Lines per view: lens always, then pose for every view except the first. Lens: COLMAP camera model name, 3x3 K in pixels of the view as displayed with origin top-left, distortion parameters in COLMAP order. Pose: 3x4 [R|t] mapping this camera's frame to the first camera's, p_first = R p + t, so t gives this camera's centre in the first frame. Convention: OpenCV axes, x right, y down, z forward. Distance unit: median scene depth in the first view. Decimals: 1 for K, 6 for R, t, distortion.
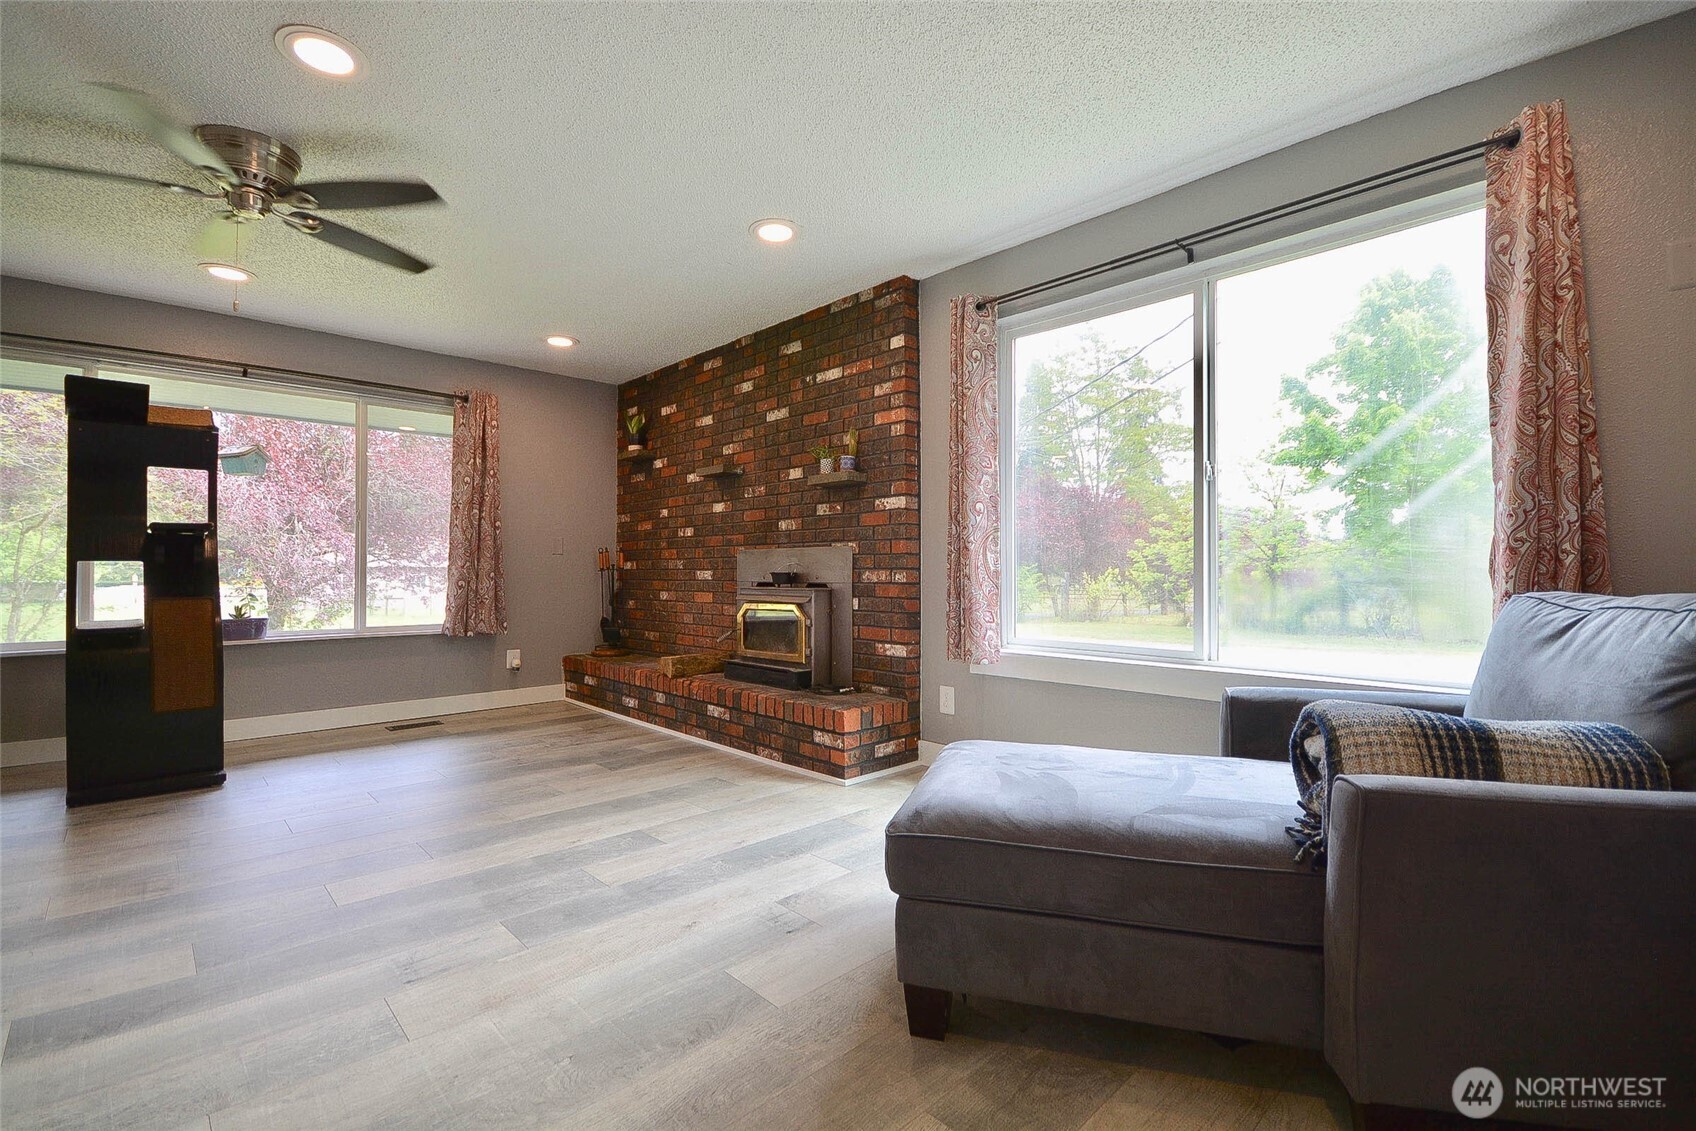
lens RADIAL K [[762.5, 0, 844.7], [0, 762.5, 571.2], [0, 0, 1]] dist [0.000706, -0.000731]
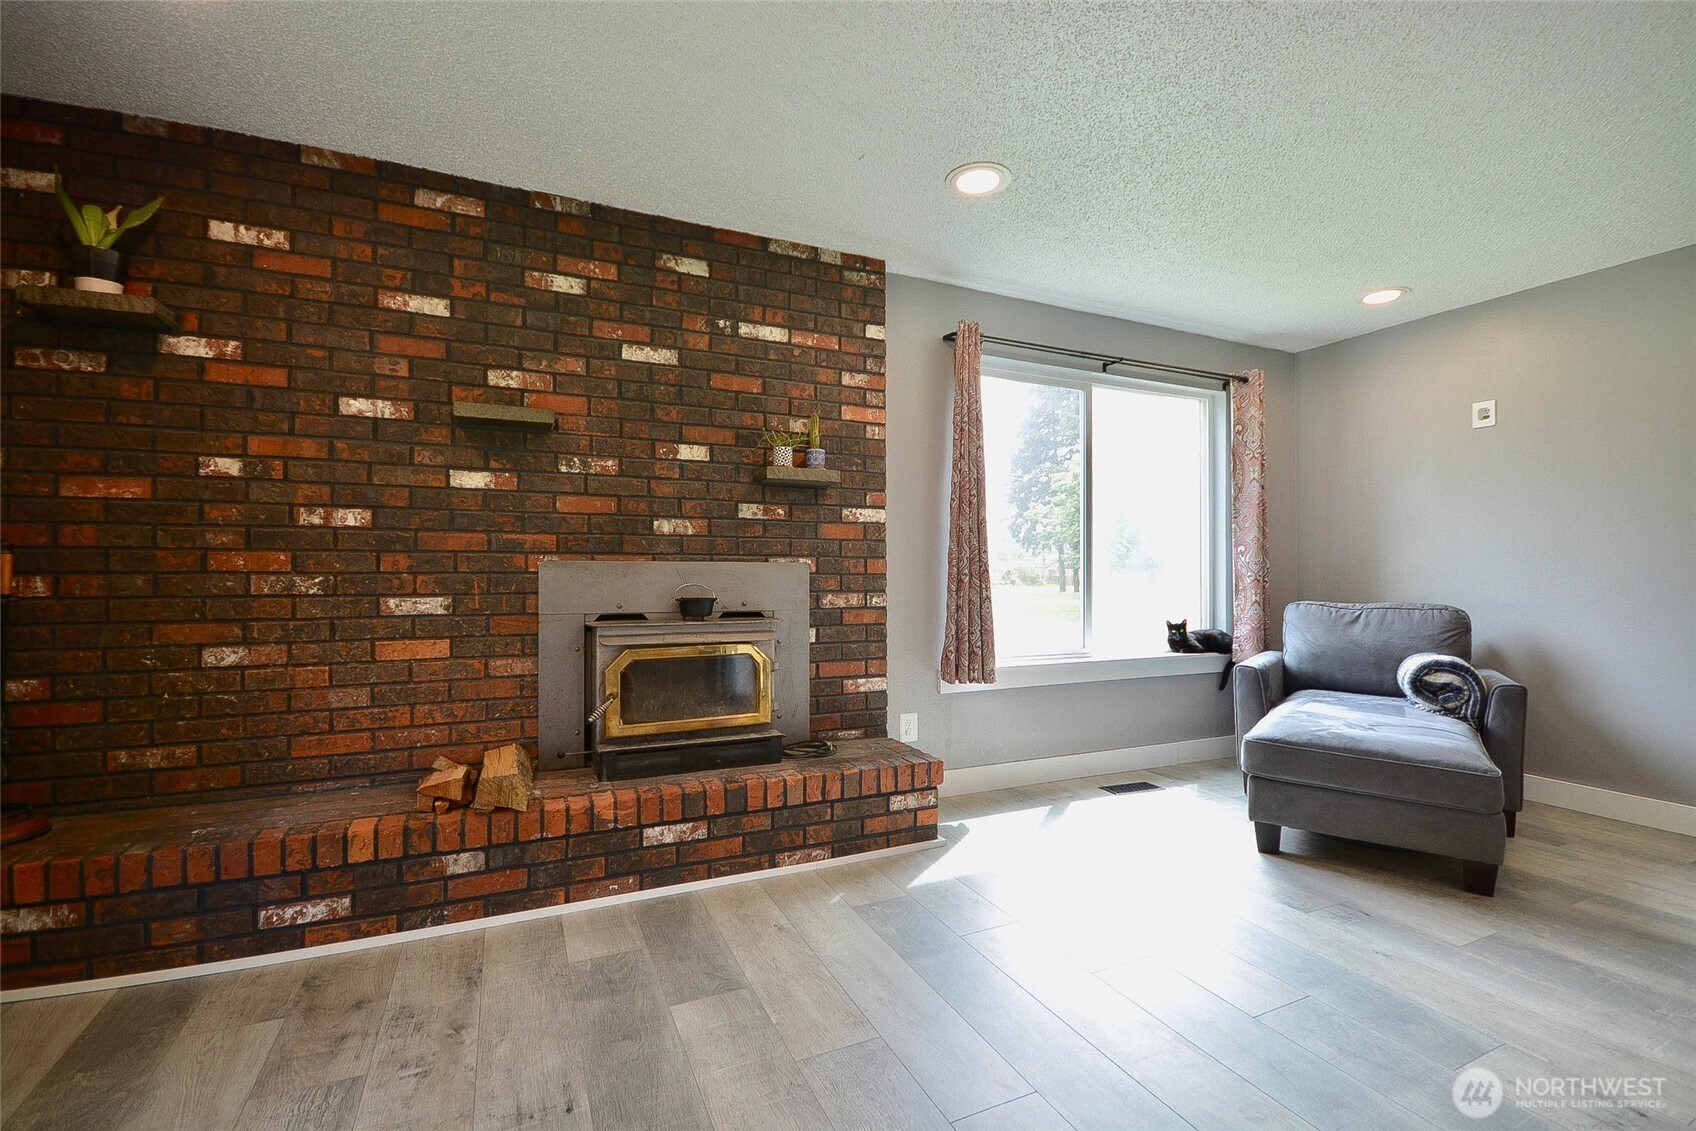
lens RADIAL K [[762.5, 0, 844.7], [0, 762.5, 571.2], [0, 0, 1]] dist [0.000706, -0.000731]
pose [[0.309432, -0.002790, 0.950918, -0.702338], [-0.006344, 0.999967, 0.004998, -0.027473], [-0.950901, -0.007579, 0.309404, 0.688142]]
